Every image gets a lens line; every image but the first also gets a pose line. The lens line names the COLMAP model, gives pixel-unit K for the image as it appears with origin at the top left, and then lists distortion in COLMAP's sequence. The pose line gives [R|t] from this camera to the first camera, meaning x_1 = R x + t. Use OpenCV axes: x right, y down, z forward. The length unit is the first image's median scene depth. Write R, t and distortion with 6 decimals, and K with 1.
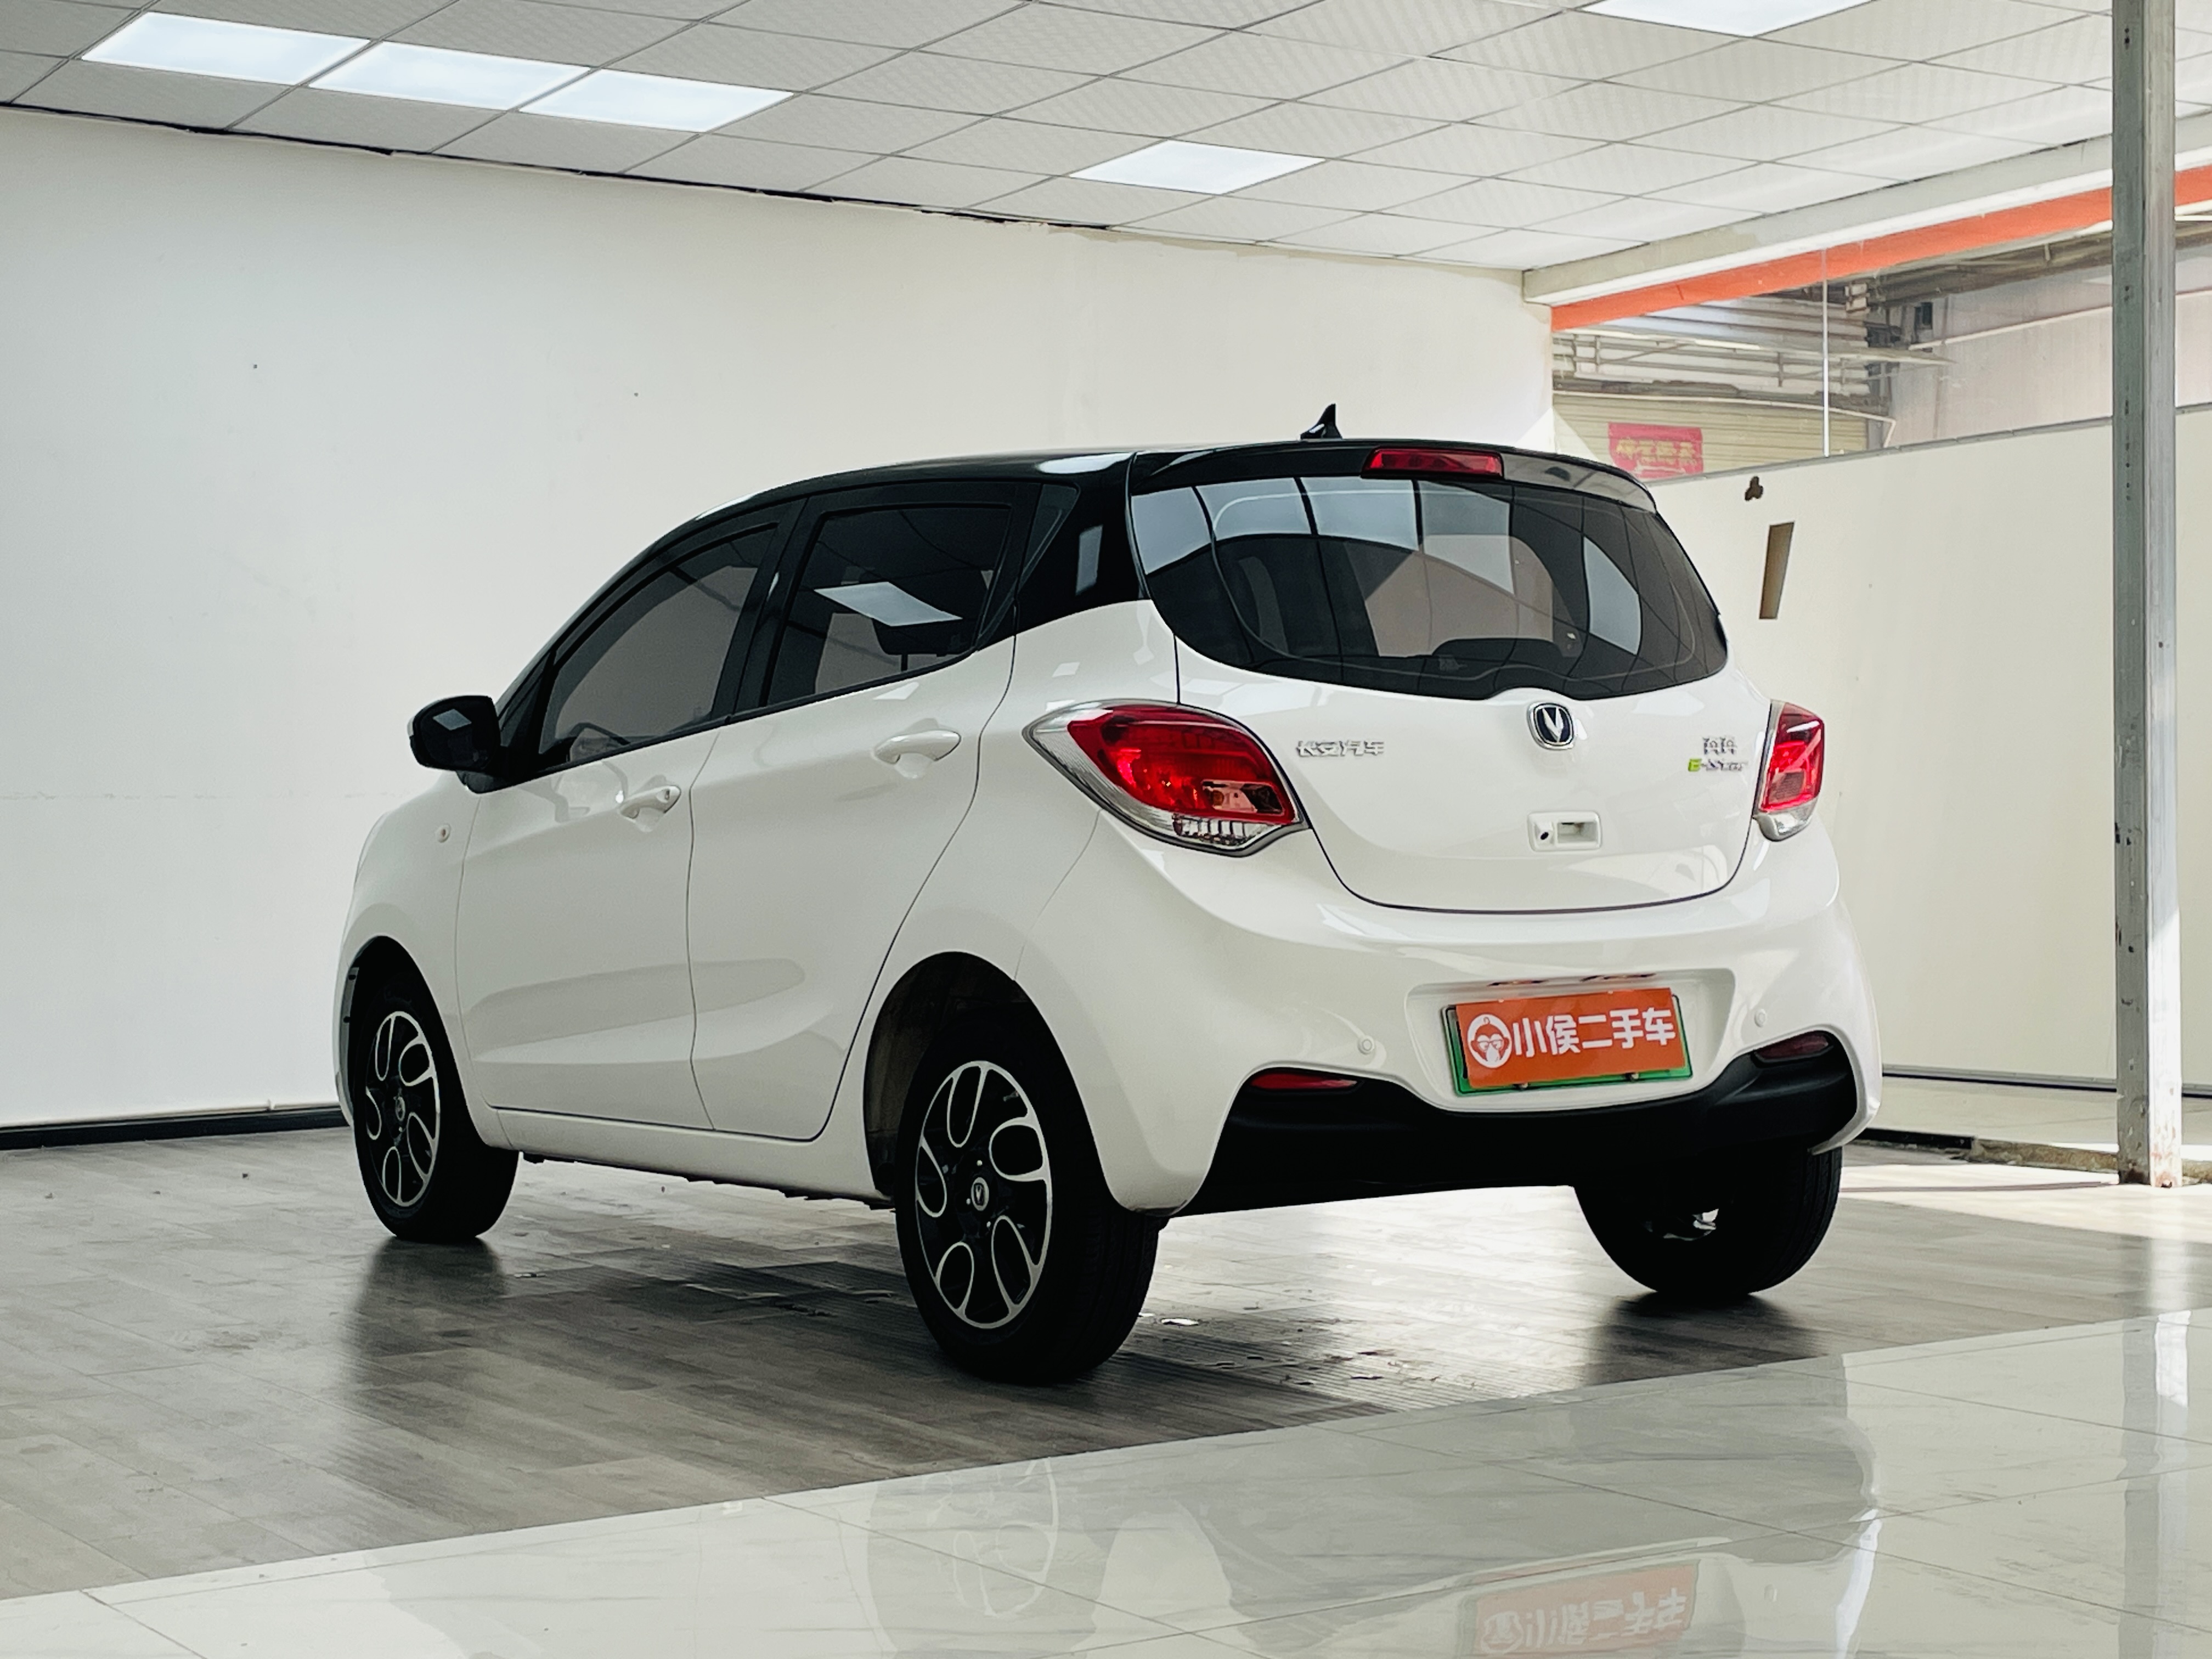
lens RADIAL K [[3455.9, 0, 1106.0], [0, 3455.9, 829.5], [0, 0, 1]] dist [0.170713, -0.578318]
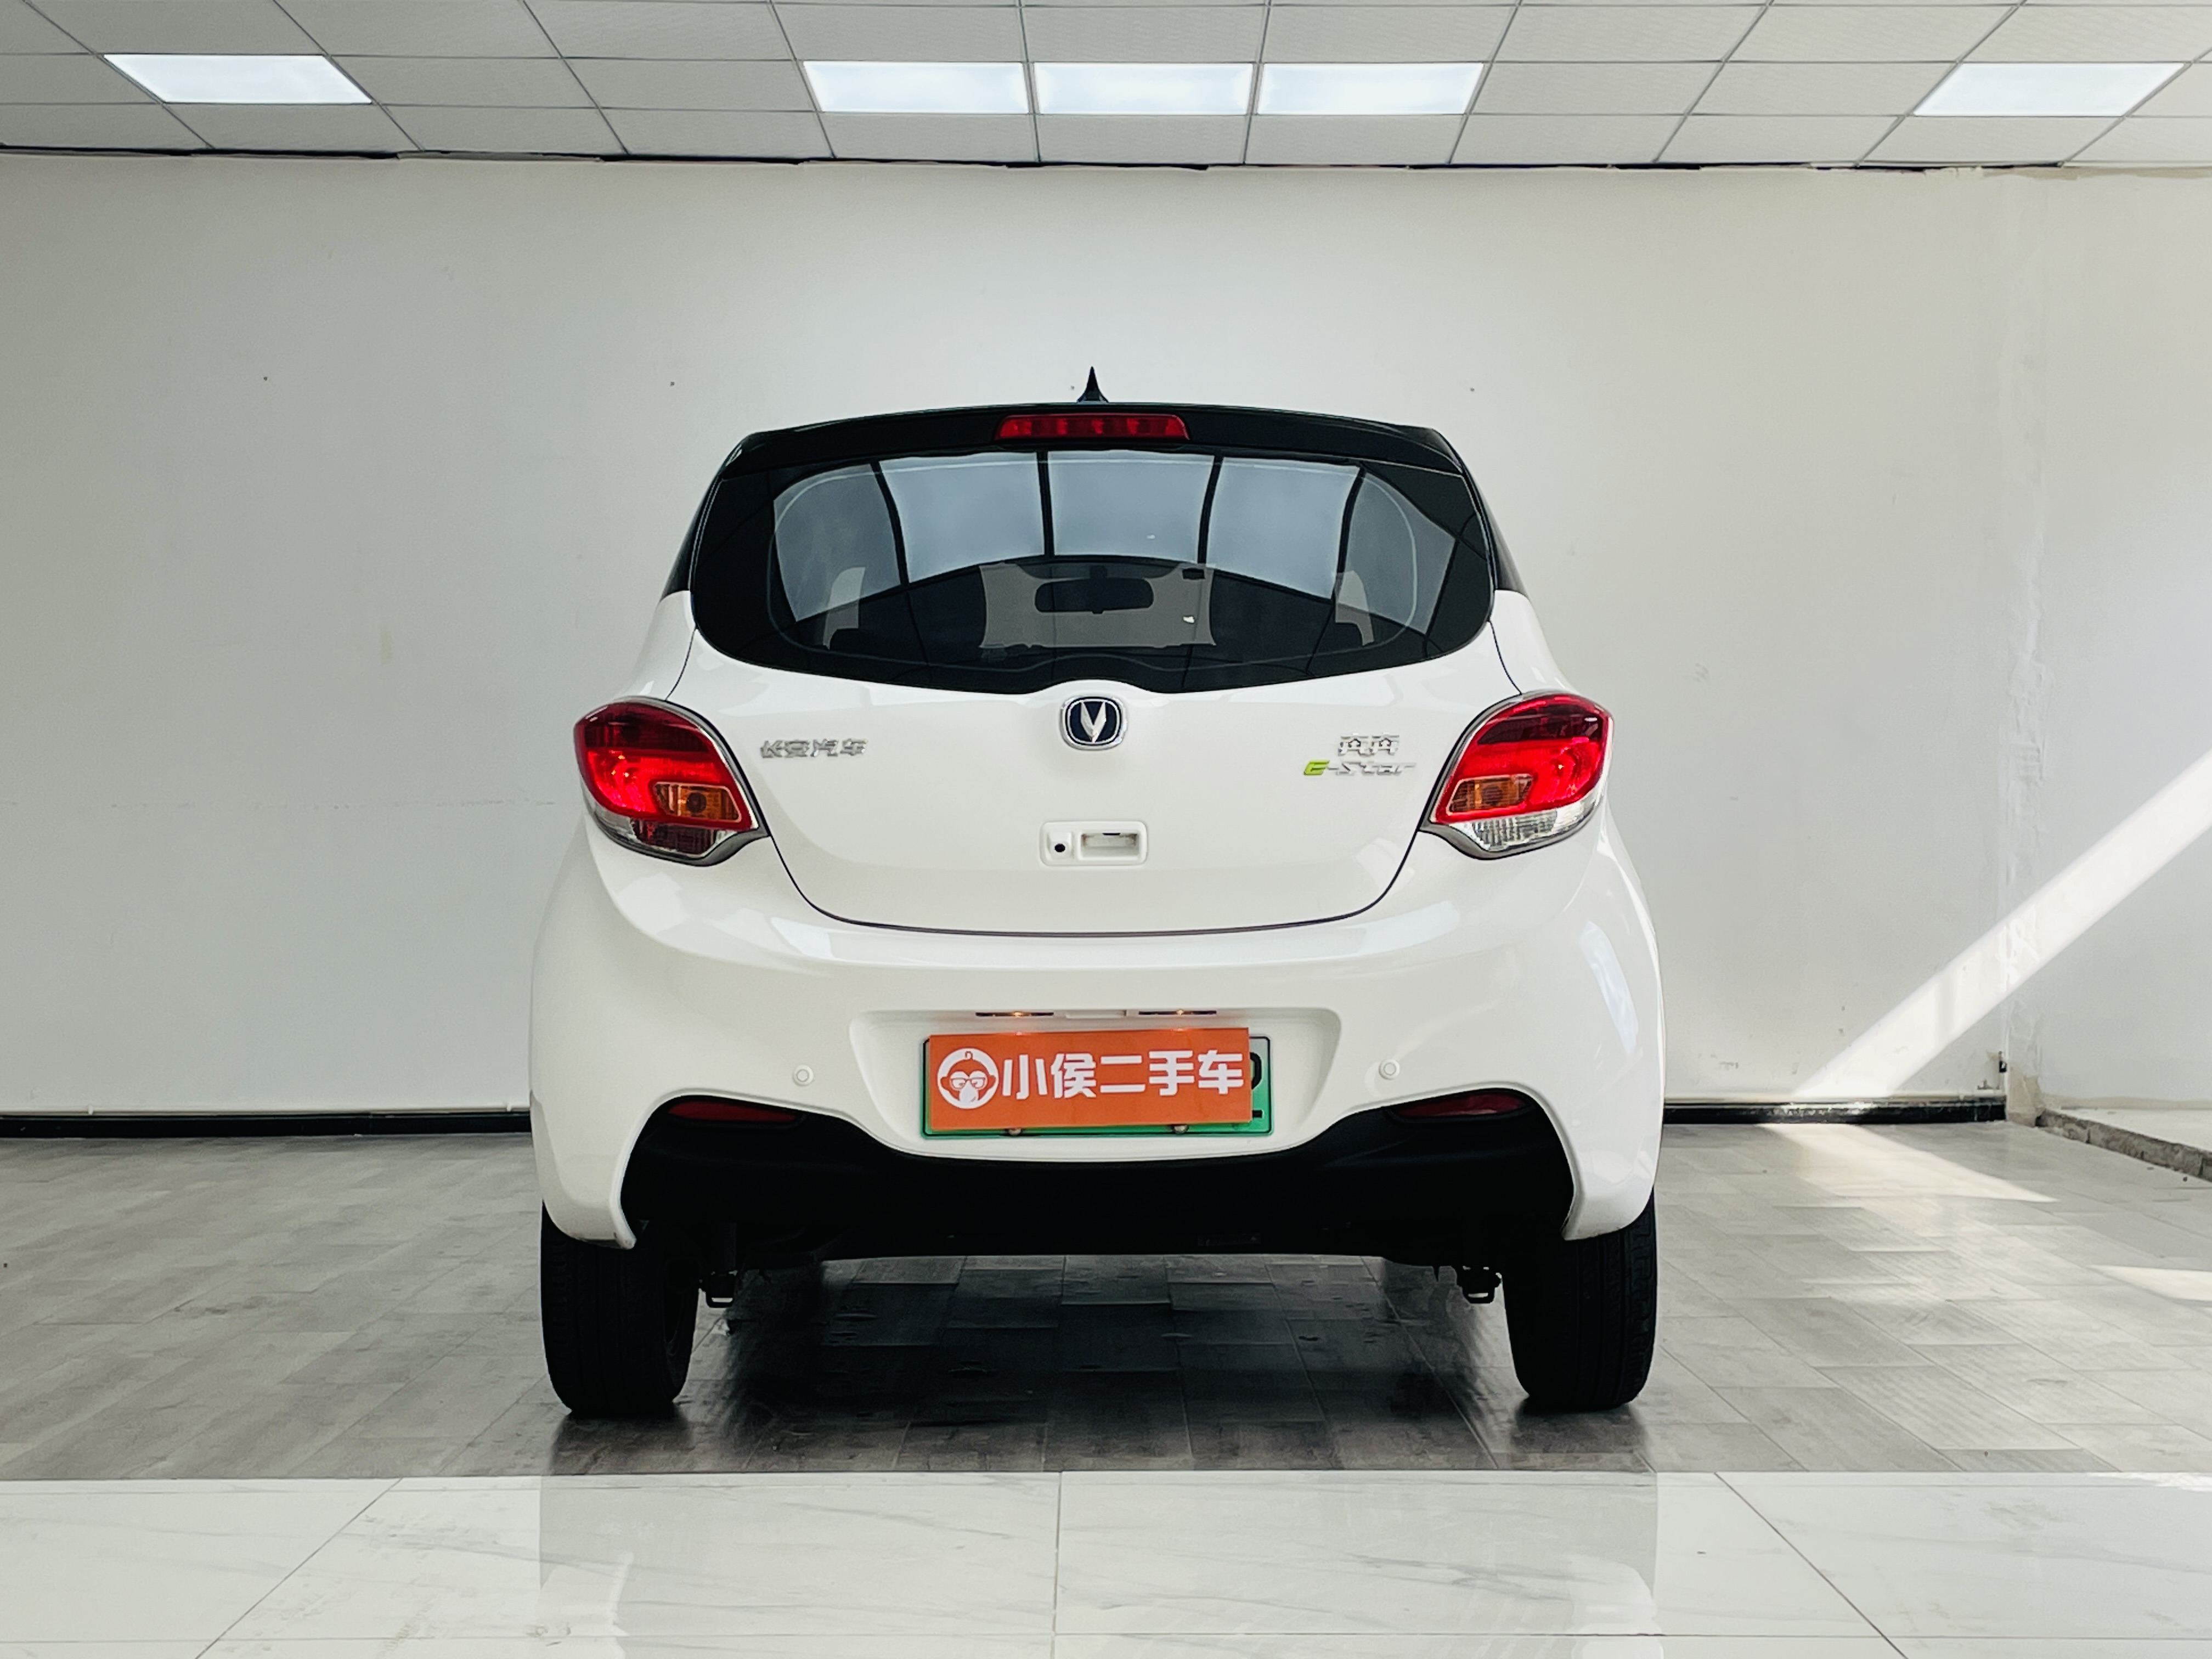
lens RADIAL K [[3455.9, 0, 1106.0], [0, 3455.9, 829.5], [0, 0, 1]] dist [0.170713, -0.578318]
pose [[0.839443, 0.008449, -0.543382, 0.605690], [-0.010990, 0.999939, -0.001431, -0.001658], [0.543336, 0.007173, 0.839485, 0.270686]]
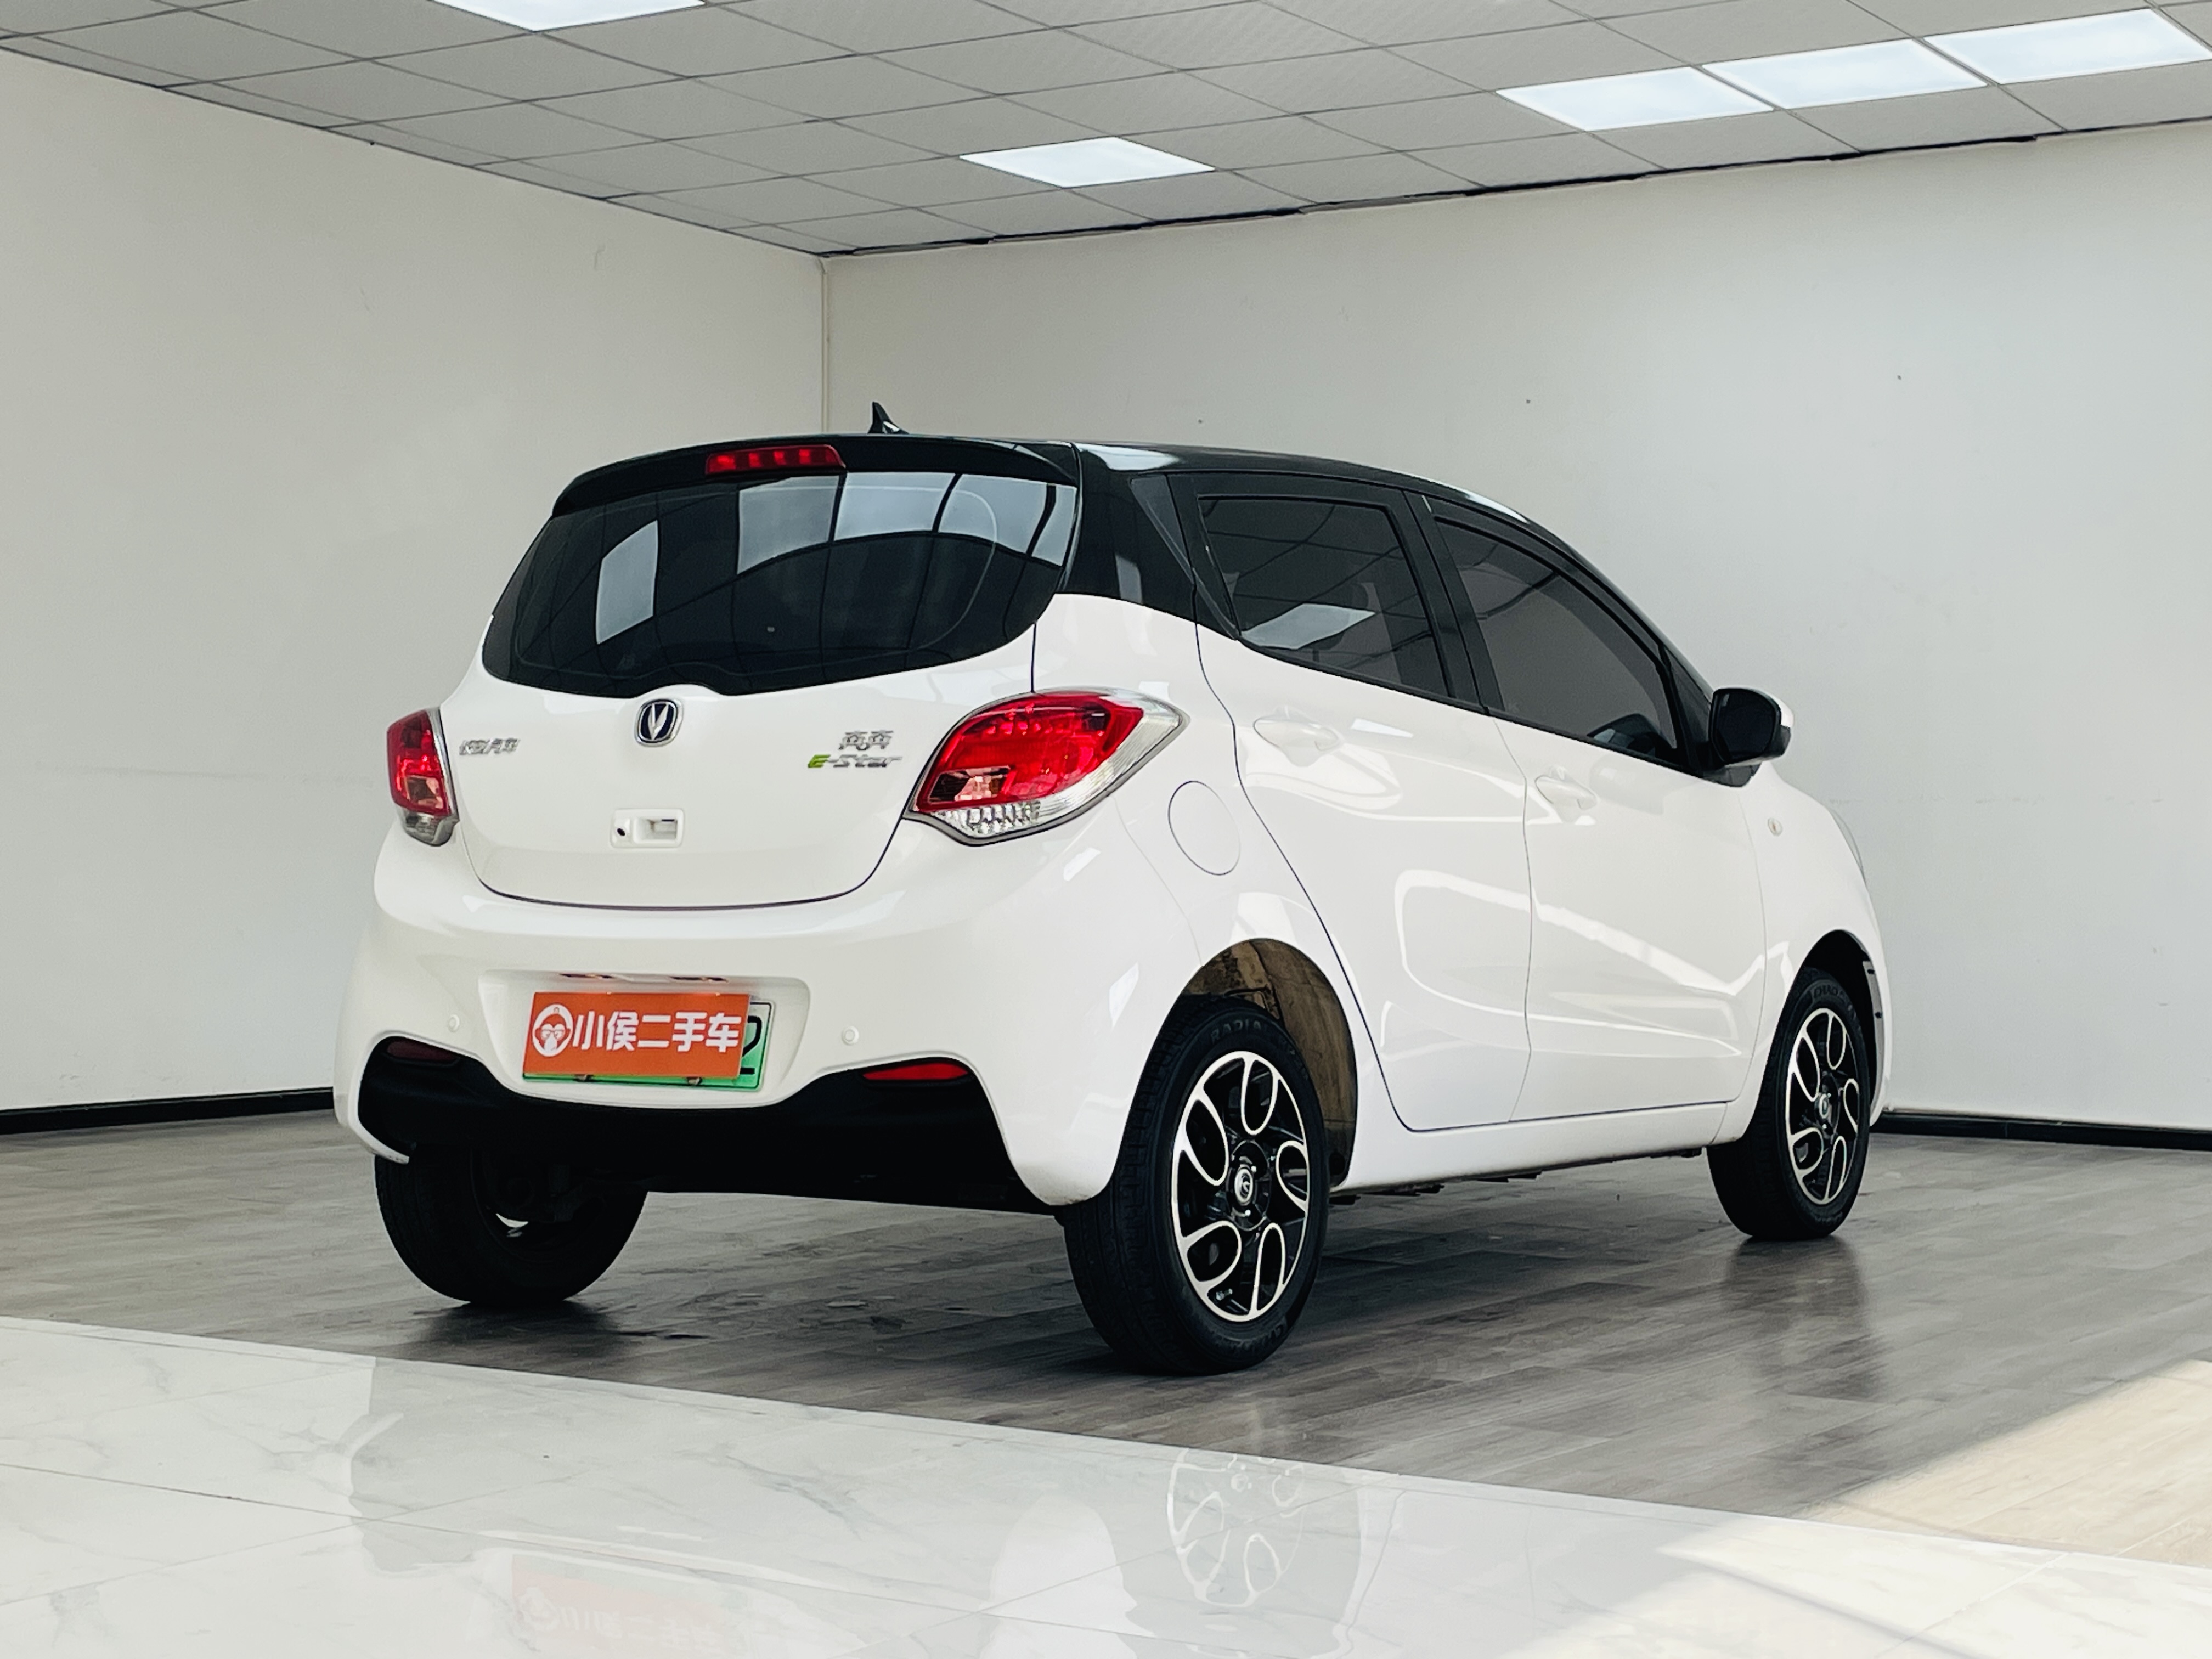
lens RADIAL K [[3455.9, 0, 1106.0], [0, 3455.9, 829.5], [0, 0, 1]] dist [0.170713, -0.578318]
pose [[0.410397, 0.011115, -0.911839, 1.089294], [-0.018270, 0.999825, 0.003965, -0.005360], [0.911724, 0.015033, 0.410528, 0.709839]]
